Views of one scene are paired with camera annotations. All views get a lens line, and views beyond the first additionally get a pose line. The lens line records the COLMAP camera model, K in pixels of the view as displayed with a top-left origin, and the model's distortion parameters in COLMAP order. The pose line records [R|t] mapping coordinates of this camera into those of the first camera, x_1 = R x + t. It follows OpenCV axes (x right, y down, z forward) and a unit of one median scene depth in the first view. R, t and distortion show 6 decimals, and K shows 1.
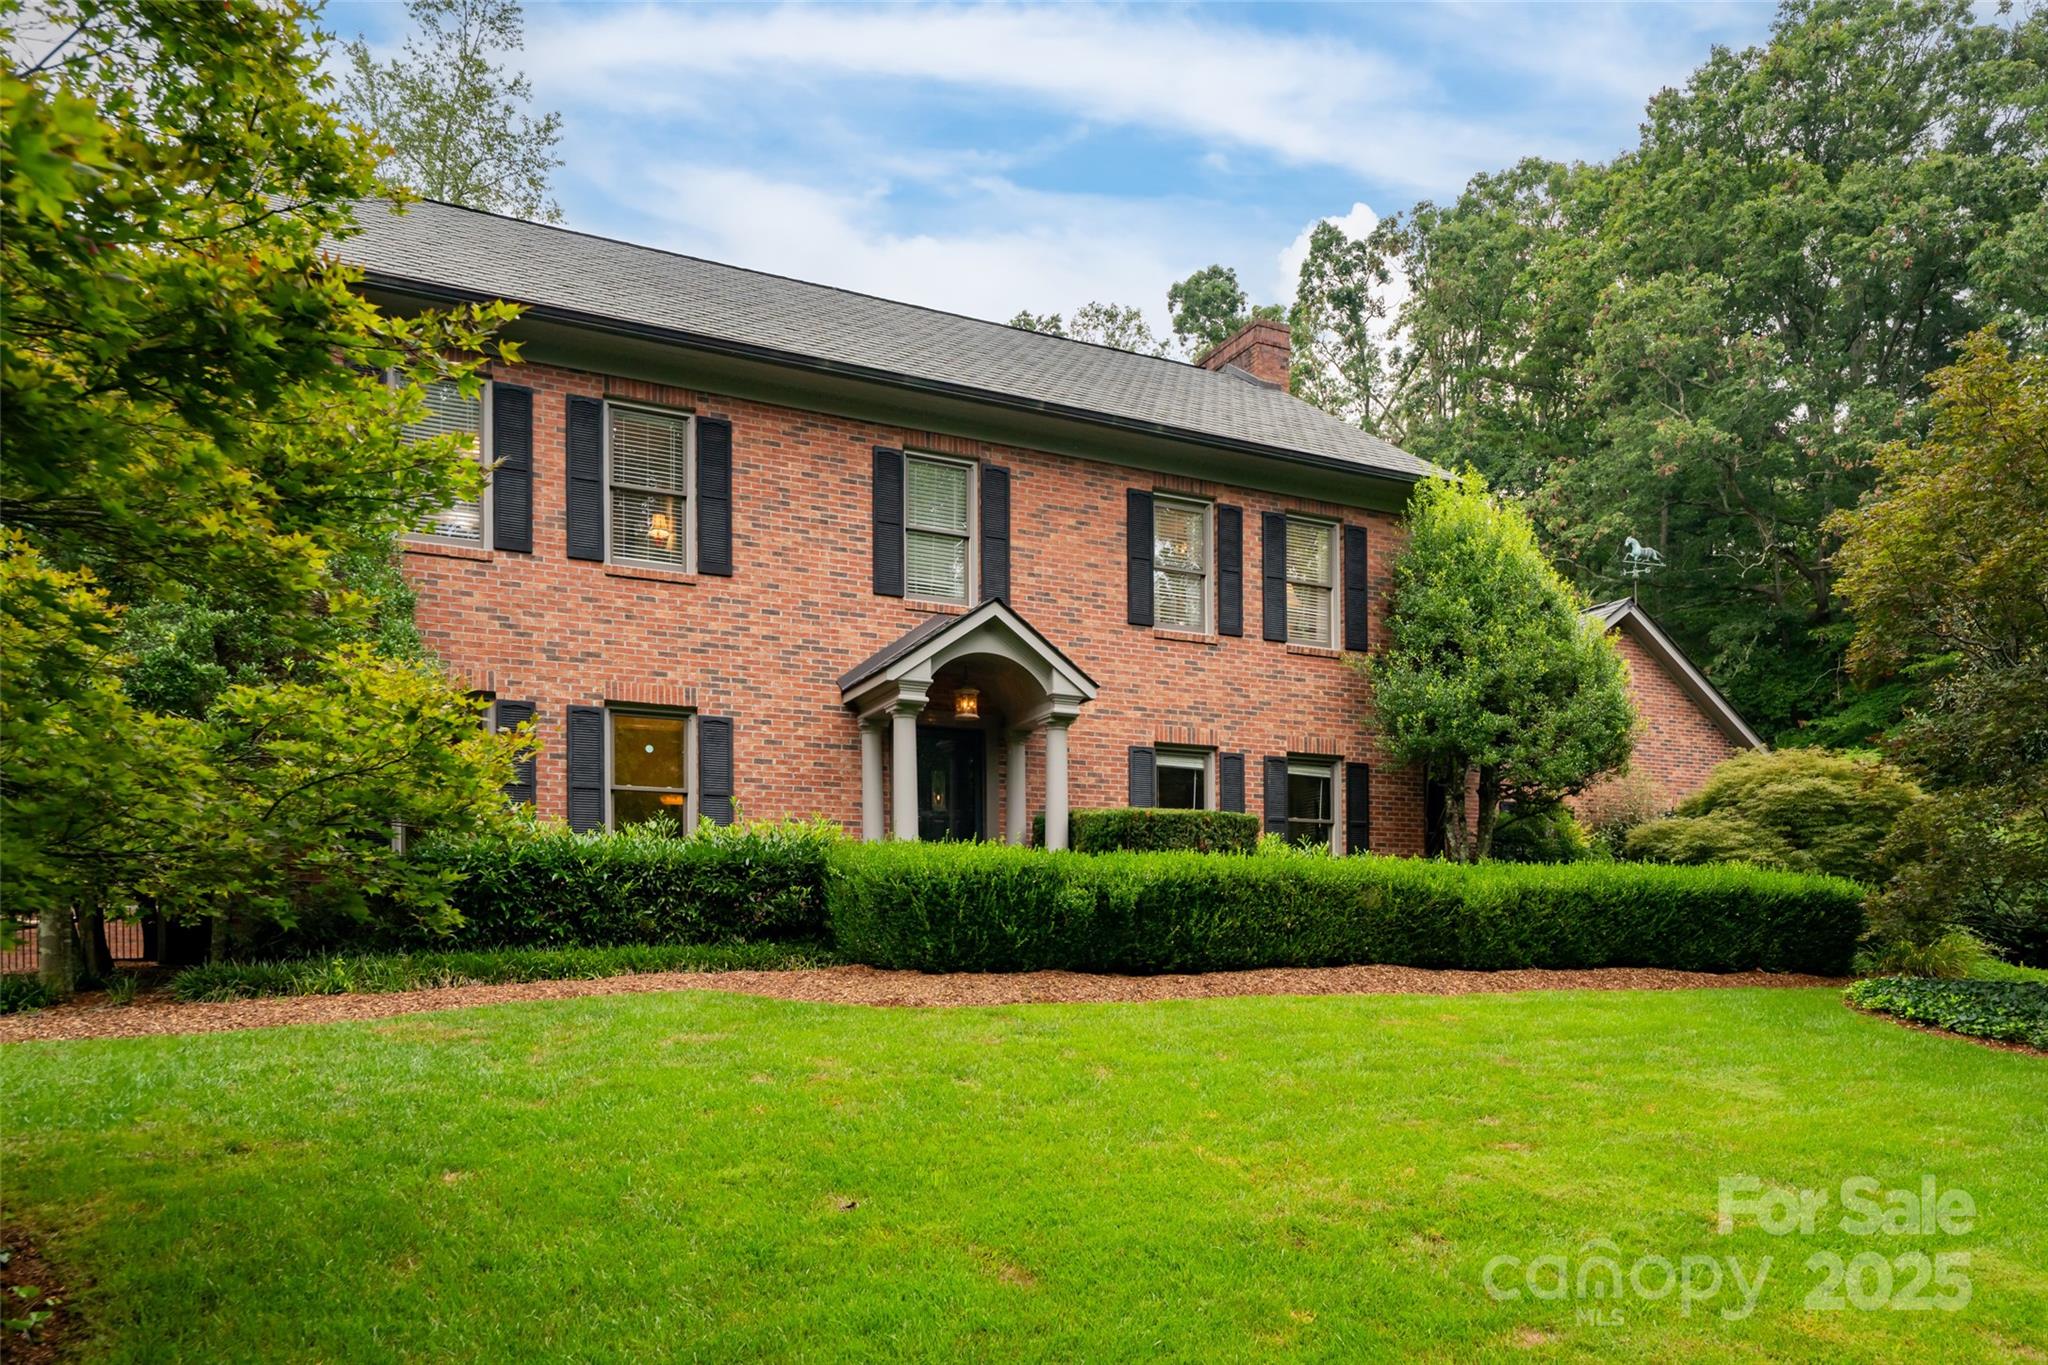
lens RADIAL K [[1244.5, 0, 1024.0], [0, 1244.5, 797.4], [0, 0, 1]] dist [0.001279, 0.001530]
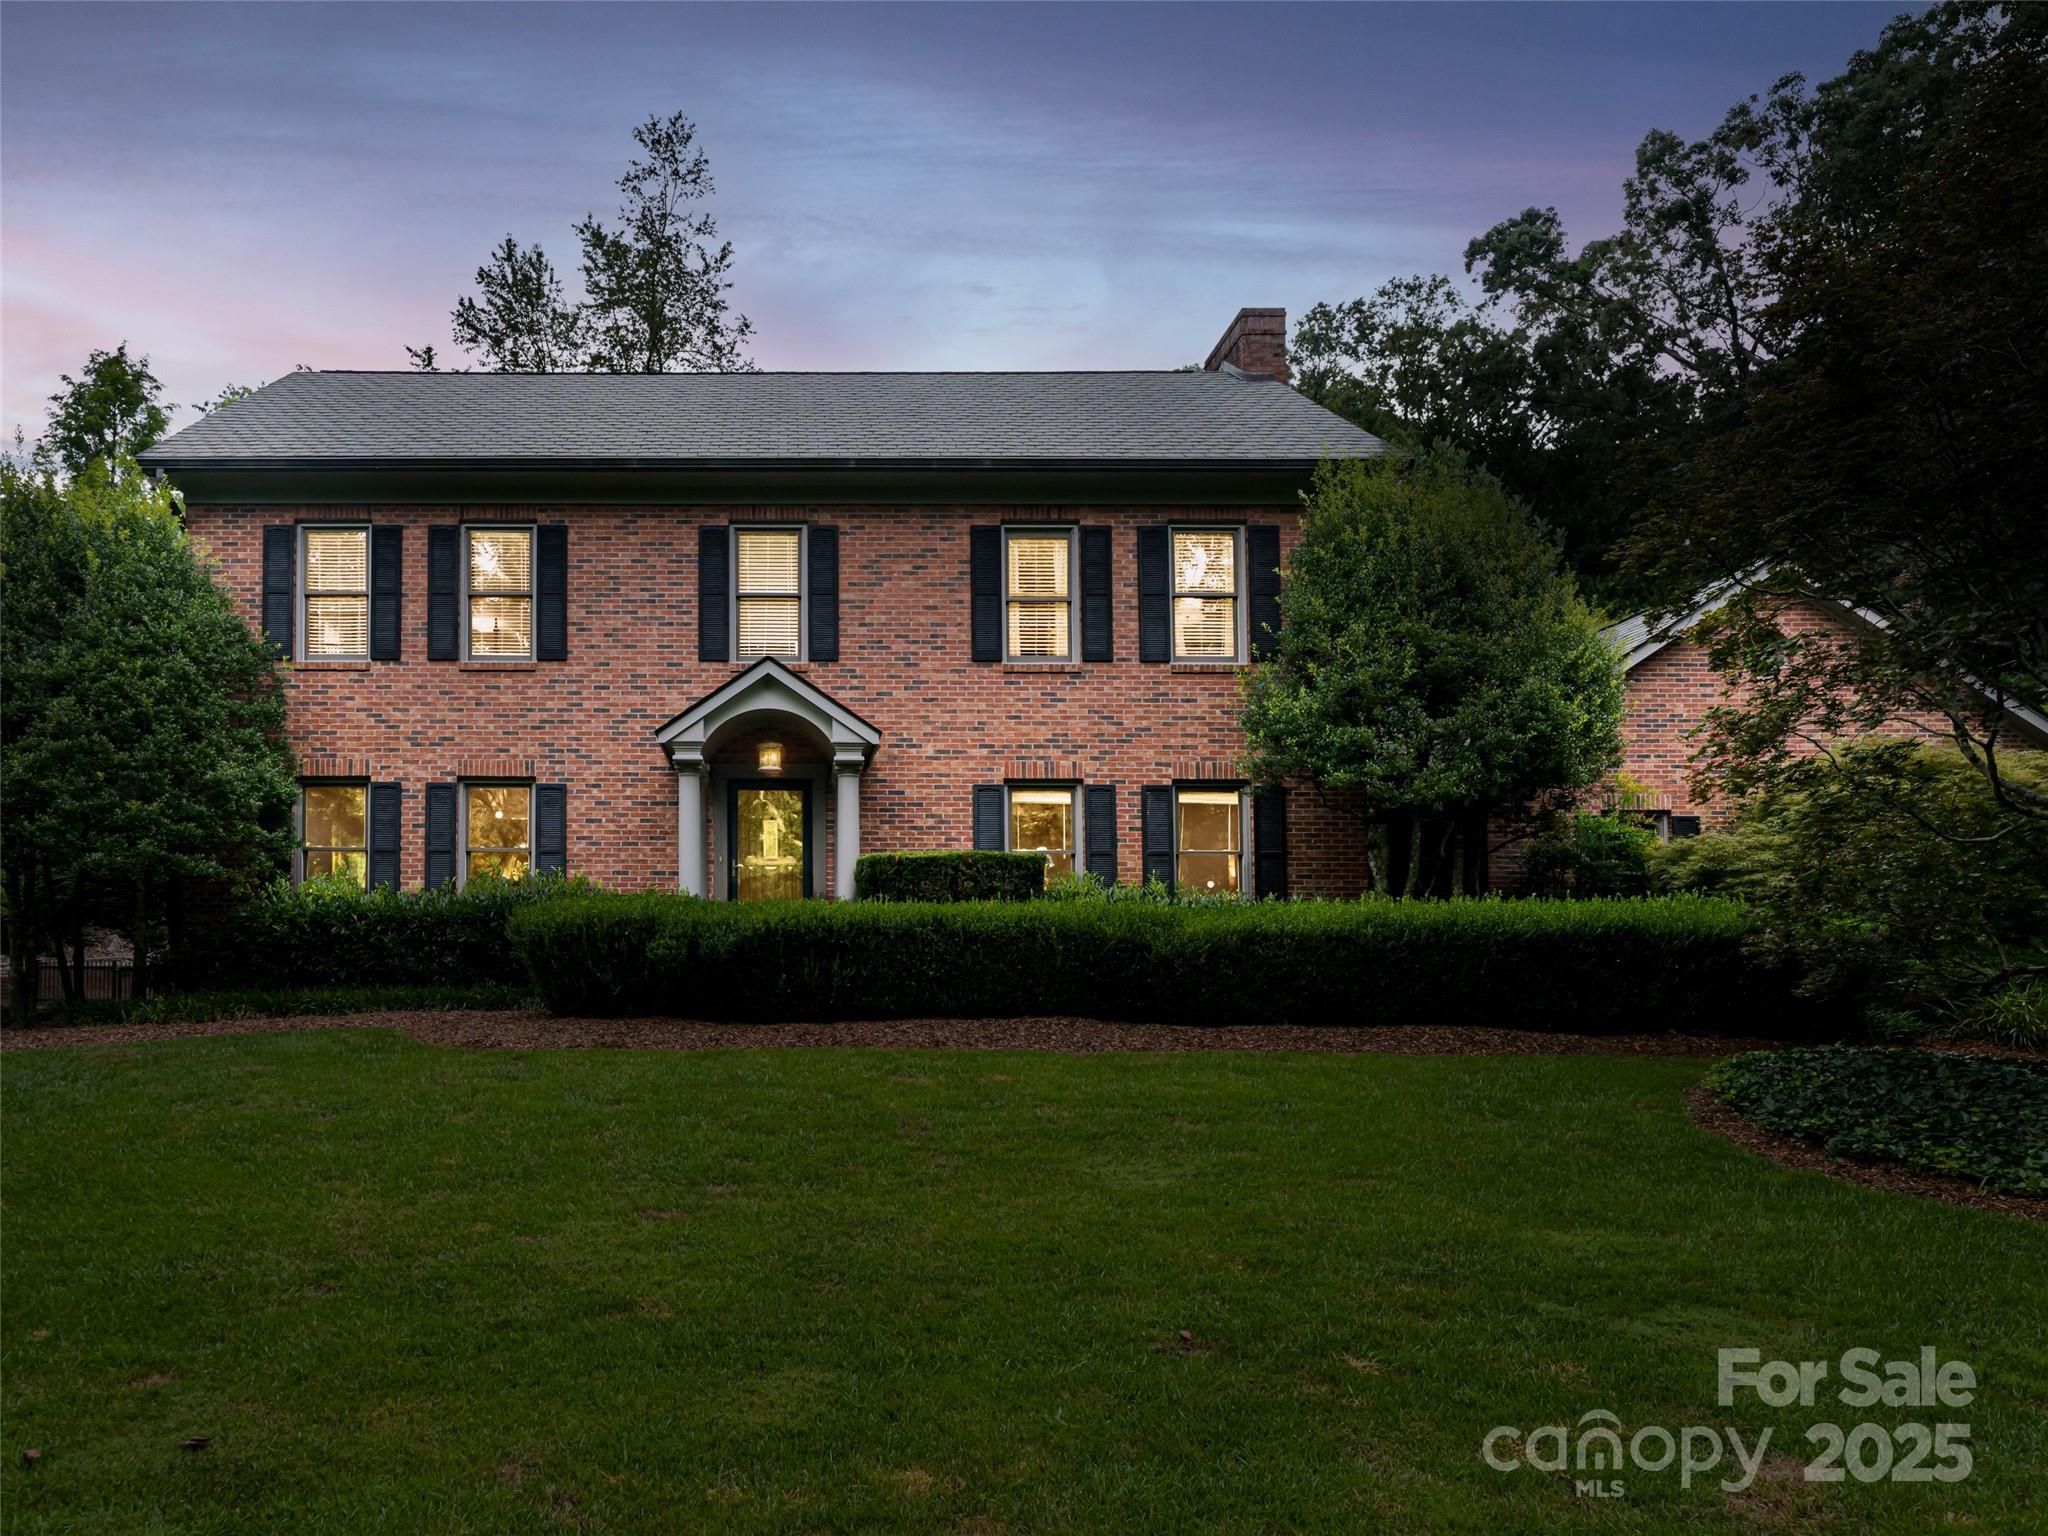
lens RADIAL K [[1275.9, 0, 1024.0], [0, 1275.9, 768.0], [0, 0, 1]] dist [0.000043, -0.001782]
pose [[0.910826, -0.056017, -0.408972, 0.568918], [0.041226, 0.998140, -0.044900, -0.007986], [0.410726, 0.024035, 0.911442, 0.099052]]
